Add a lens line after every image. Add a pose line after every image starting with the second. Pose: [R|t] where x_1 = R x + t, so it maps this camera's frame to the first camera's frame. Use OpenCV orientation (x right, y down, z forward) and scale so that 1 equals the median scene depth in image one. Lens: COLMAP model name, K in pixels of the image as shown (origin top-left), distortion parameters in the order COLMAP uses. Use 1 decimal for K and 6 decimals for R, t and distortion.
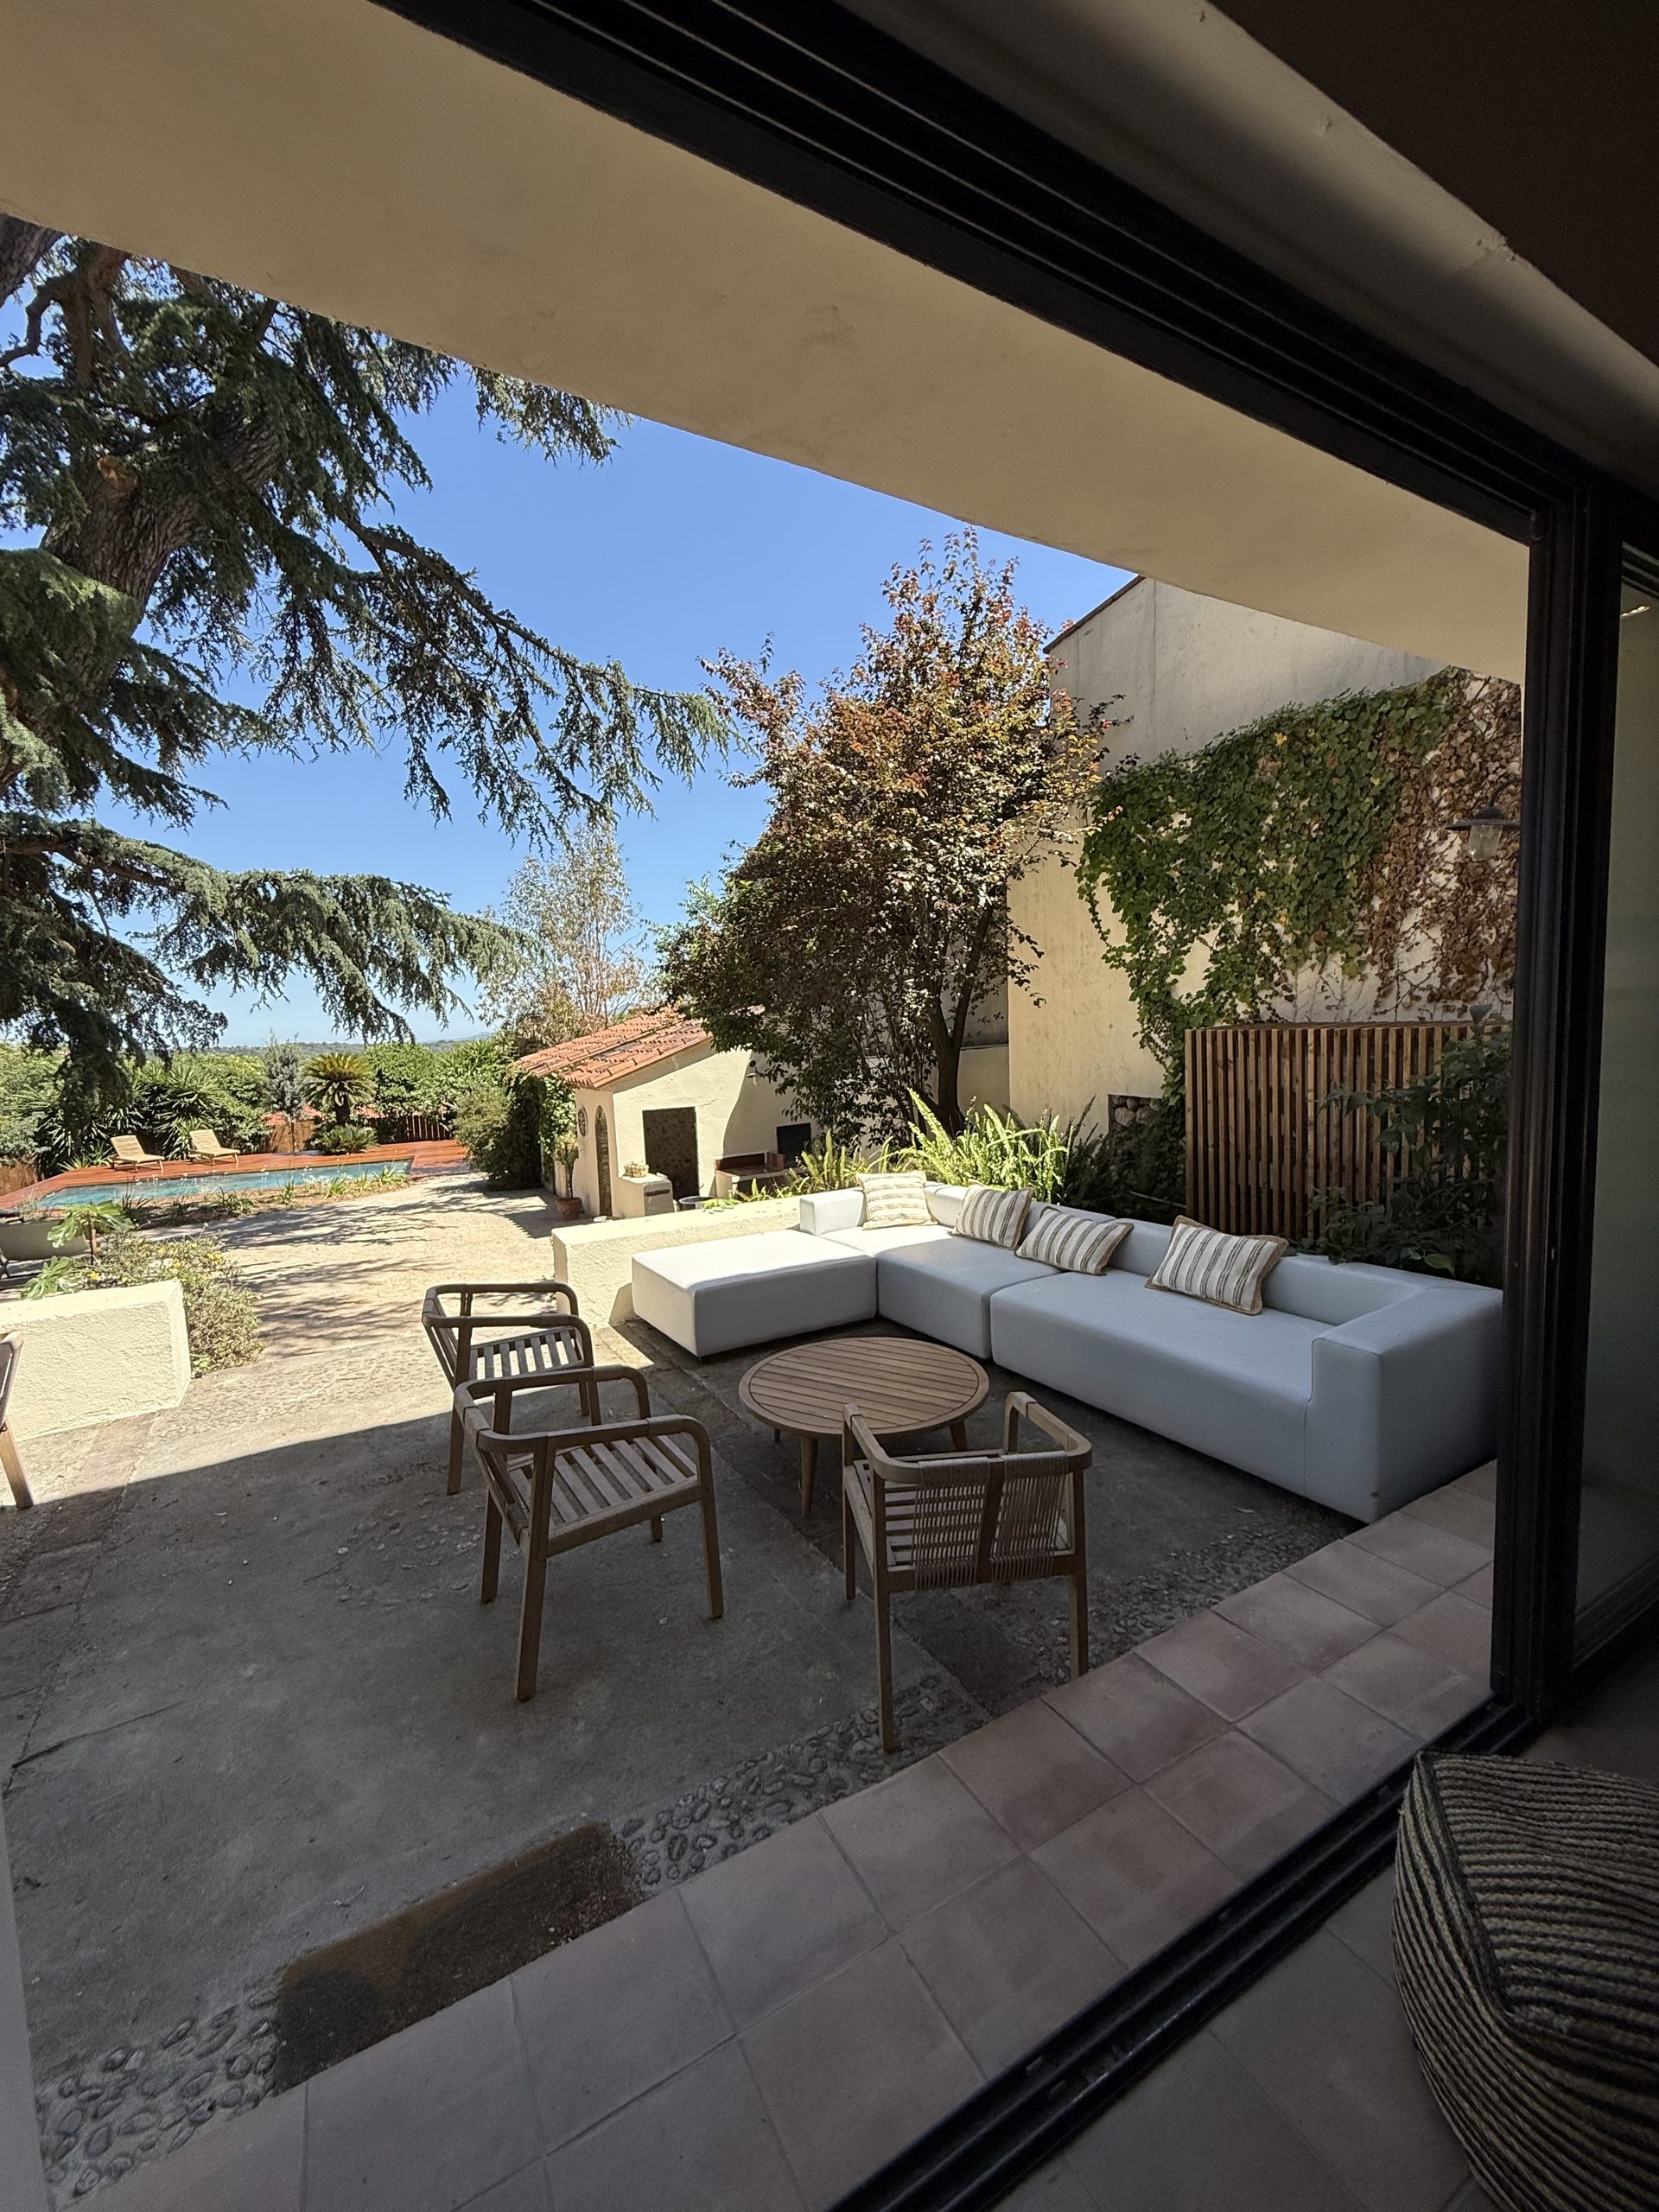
lens RADIAL K [[887.4, 0, 820.0], [0, 887.4, 1092.7], [0, 0, 1]] dist [-0.004203, -0.000181]
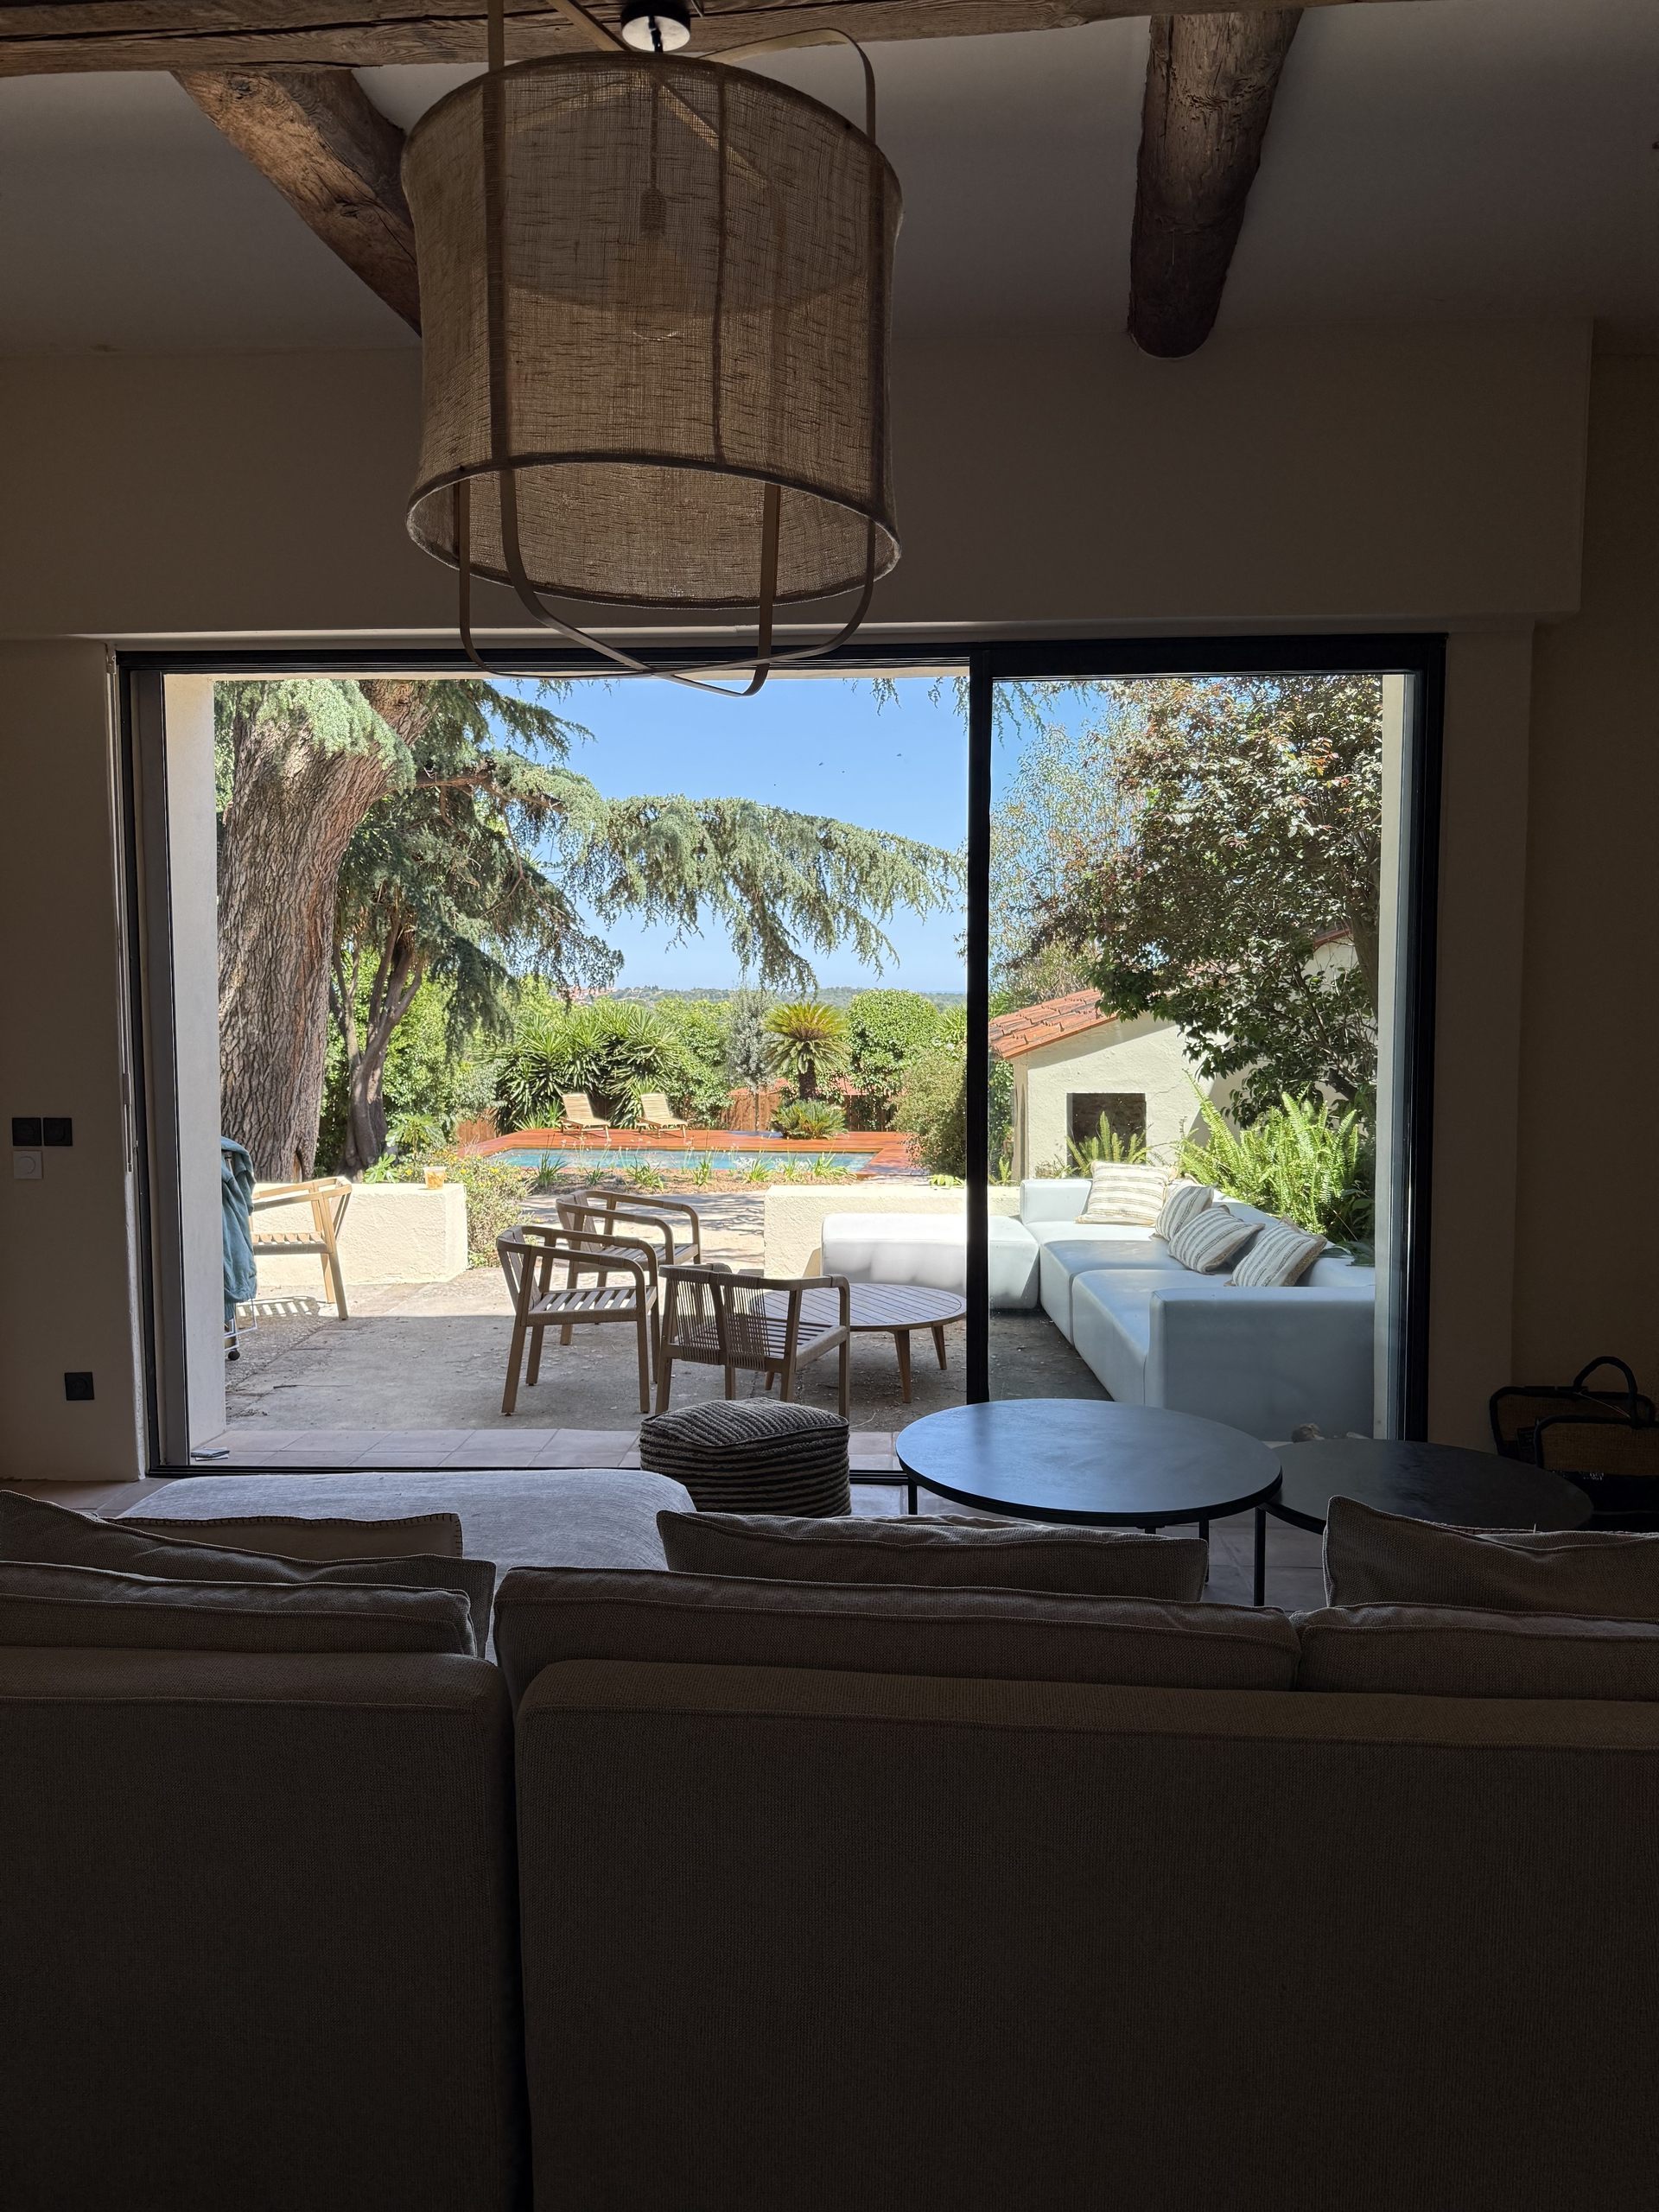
lens RADIAL K [[1548.0, 0, 831.0], [0, 1548.0, 1110.2], [0, 0, 1]] dist [0.006515, 0.000842]
pose [[0.852792, 0.073378, -0.517070, 0.165506], [-0.067154, 0.997268, 0.030767, 0.003932], [0.517915, 0.008485, 0.855390, -0.112142]]
